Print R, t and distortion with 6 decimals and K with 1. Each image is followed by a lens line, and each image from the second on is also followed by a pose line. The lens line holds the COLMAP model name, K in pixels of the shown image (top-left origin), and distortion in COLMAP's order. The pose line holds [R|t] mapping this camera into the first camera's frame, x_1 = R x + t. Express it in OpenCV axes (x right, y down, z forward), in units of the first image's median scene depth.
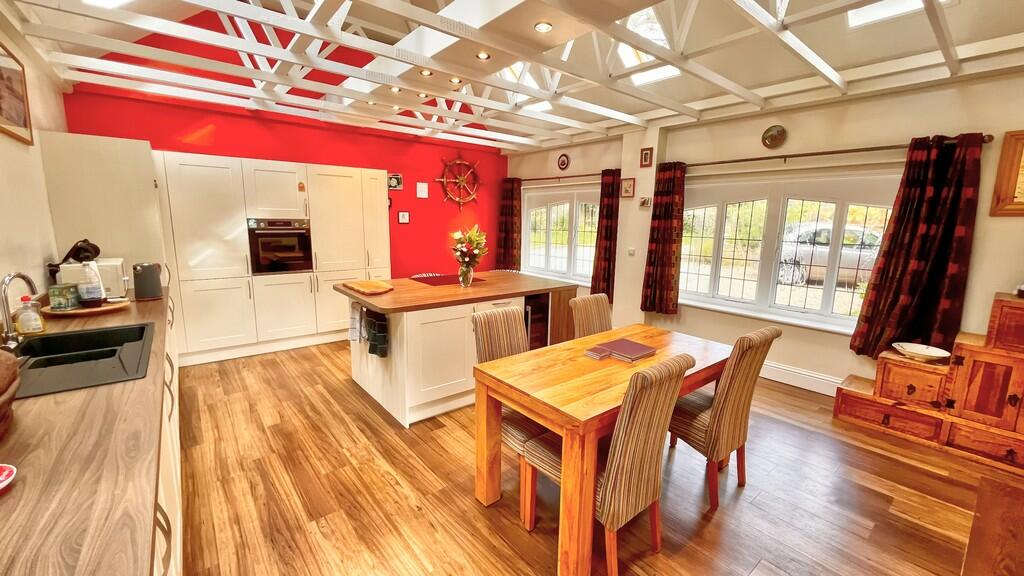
lens RADIAL K [[410.3, 0, 508.8], [0, 410.3, 287.8], [0, 0, 1]] dist [-0.001329, 0.000443]
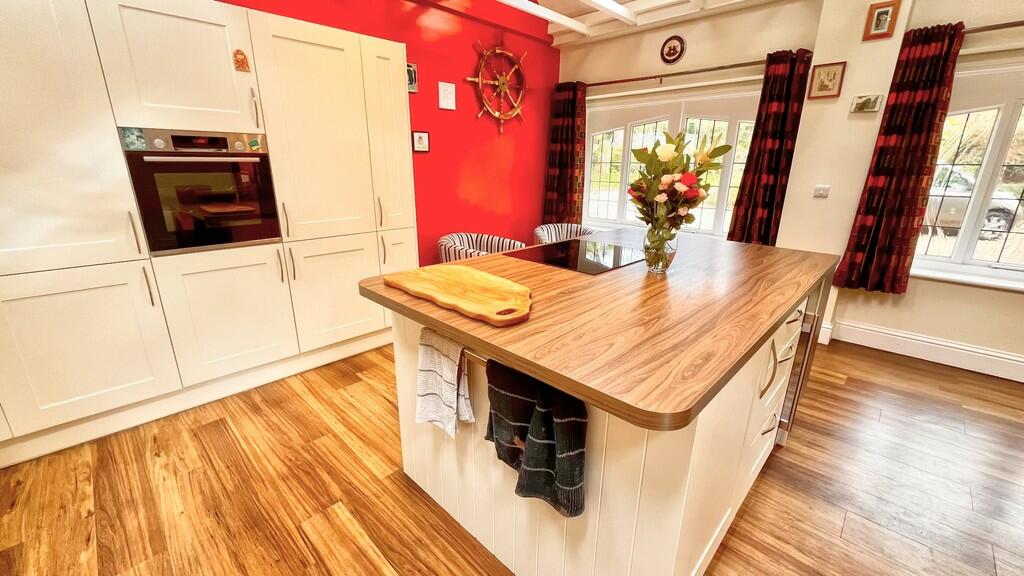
lens RADIAL K [[410.3, 0, 508.8], [0, 410.3, 287.8], [0, 0, 1]] dist [-0.001329, 0.000443]
pose [[0.993415, -0.042391, 0.106438, -0.237368], [0.028709, 0.991496, 0.126931, -0.036320], [-0.110913, -0.123040, 0.986184, 0.427422]]
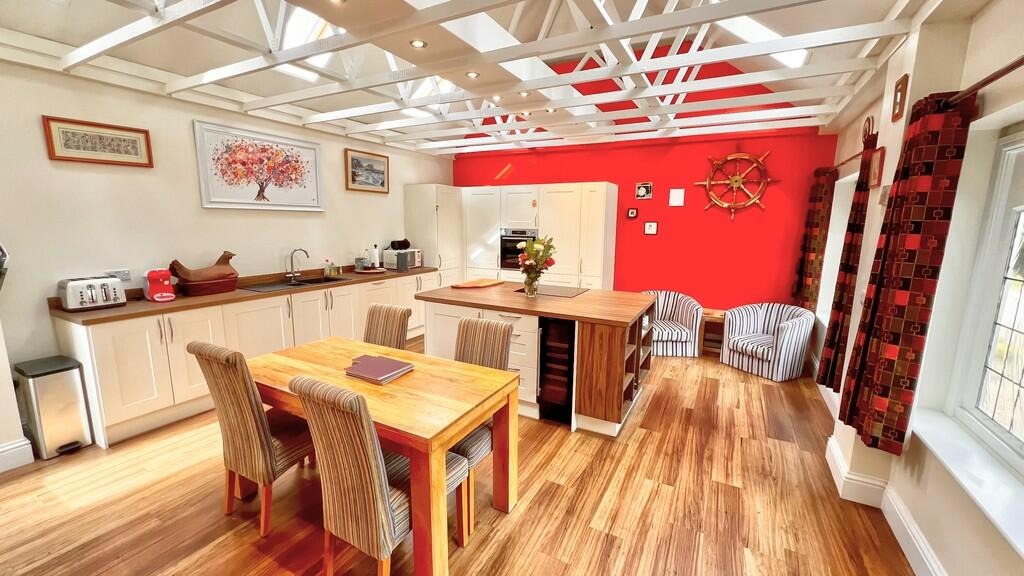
lens RADIAL K [[410.3, 0, 508.8], [0, 410.3, 287.8], [0, 0, 1]] dist [-0.001329, 0.000443]
pose [[0.382598, 0.134084, -0.914134, 0.581405], [-0.158567, 0.984262, 0.078004, -0.070849], [0.910206, 0.115107, 0.397838, 0.415907]]
